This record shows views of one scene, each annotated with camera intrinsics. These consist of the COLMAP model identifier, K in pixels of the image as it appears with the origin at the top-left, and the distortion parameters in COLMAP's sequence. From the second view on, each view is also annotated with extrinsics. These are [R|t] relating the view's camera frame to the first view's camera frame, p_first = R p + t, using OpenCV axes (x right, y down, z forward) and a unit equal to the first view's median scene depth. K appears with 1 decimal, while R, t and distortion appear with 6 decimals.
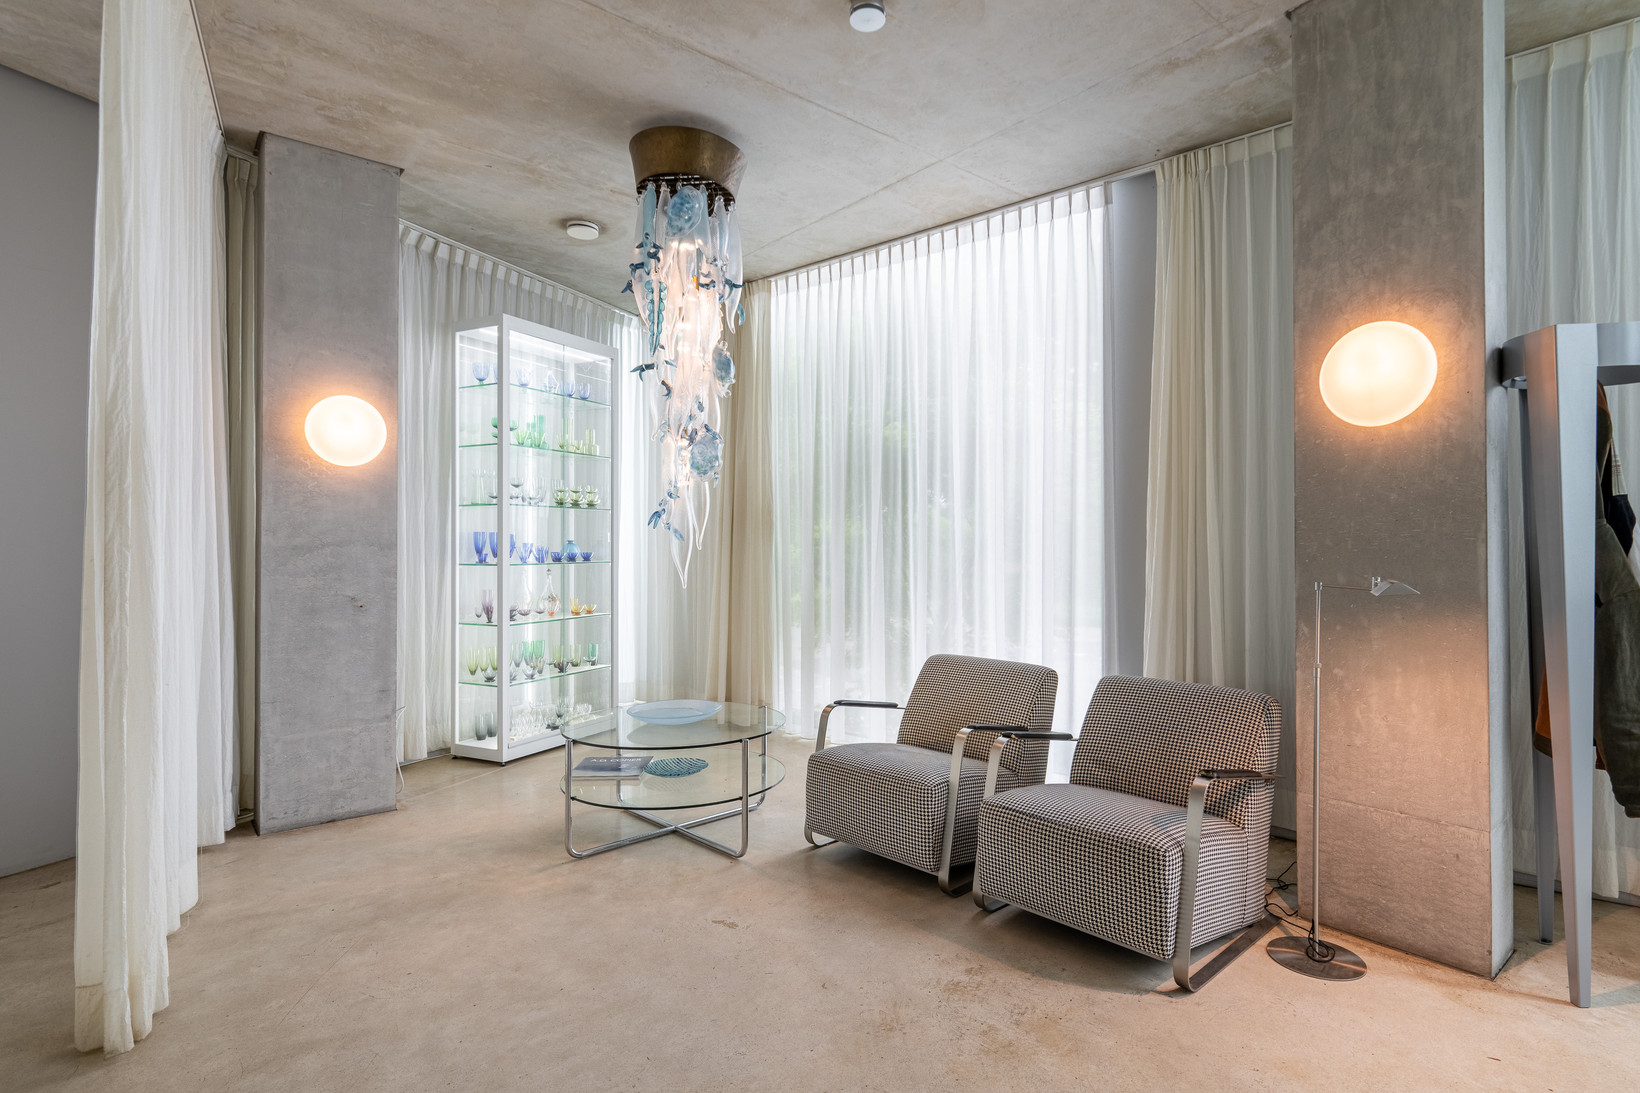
lens RADIAL K [[872.7, 0, 820.0], [0, 872.7, 546.5], [0, 0, 1]] dist [0.001956, 0.000314]
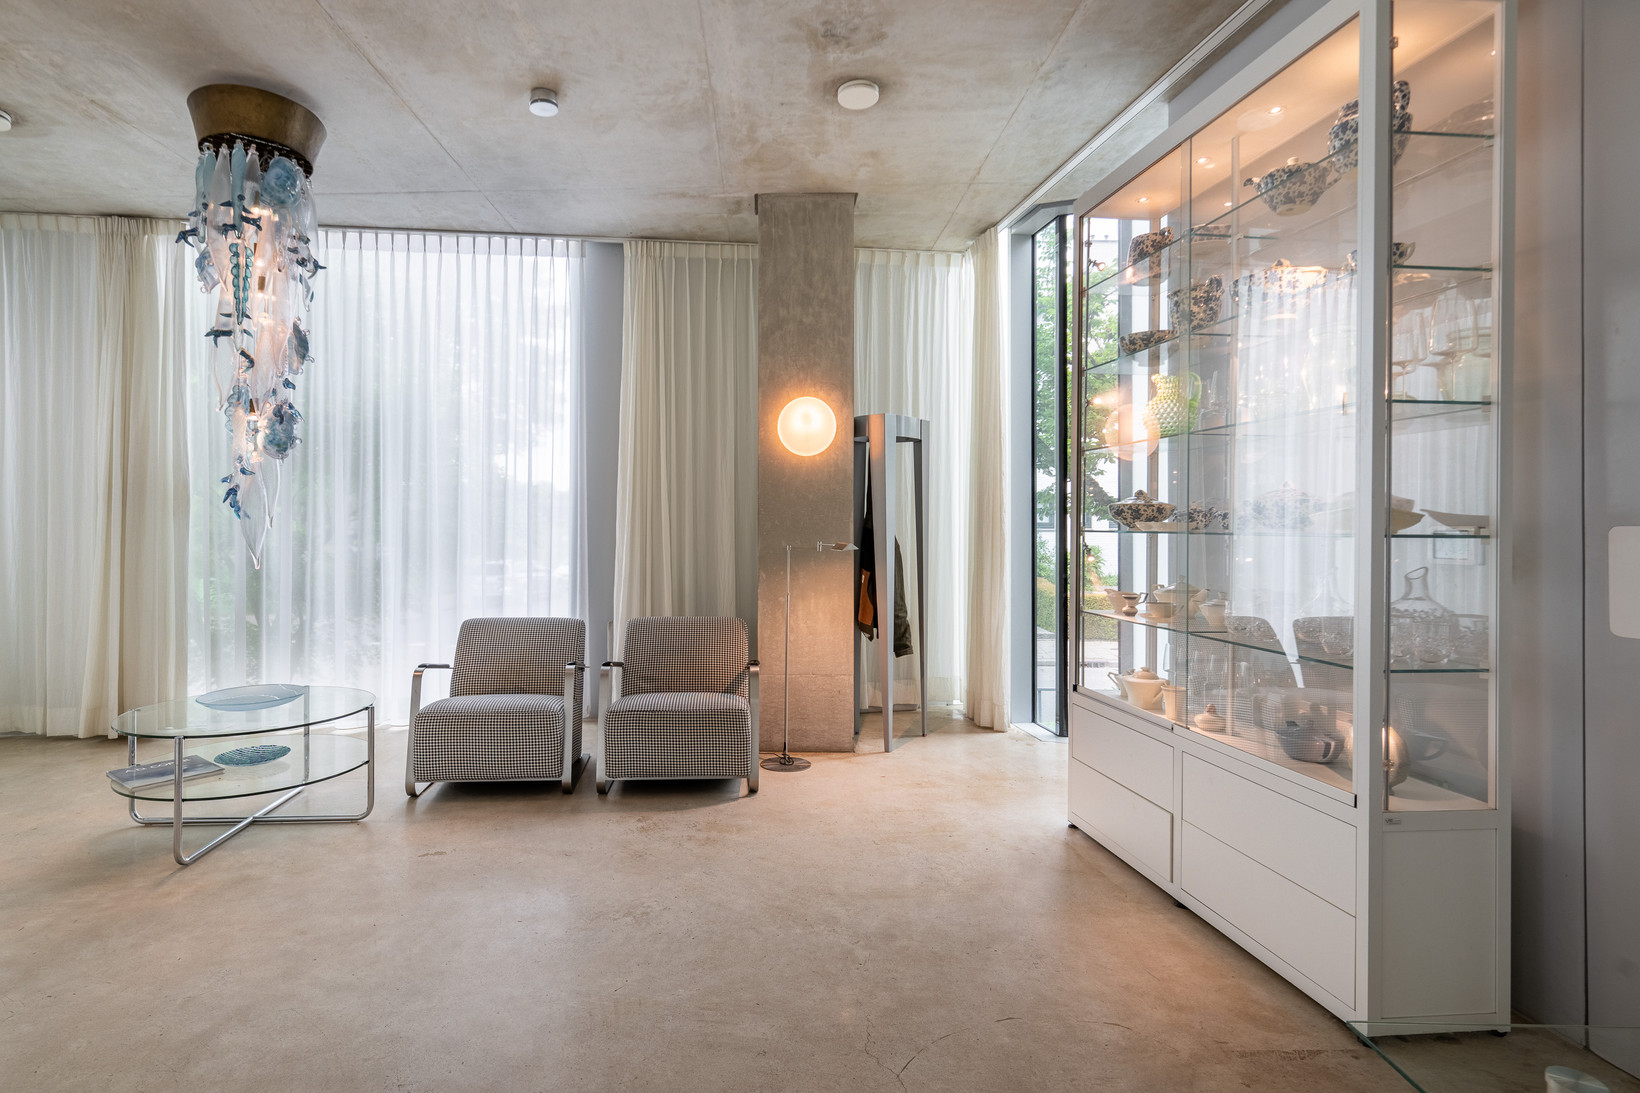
lens RADIAL K [[872.7, 0, 820.0], [0, 872.7, 546.5], [0, 0, 1]] dist [0.001956, 0.000314]
pose [[0.621367, -0.020234, 0.783258, -0.682997], [0.001694, 0.999699, 0.024481, 0.000823], [-0.783518, -0.013885, 0.621214, -0.105790]]
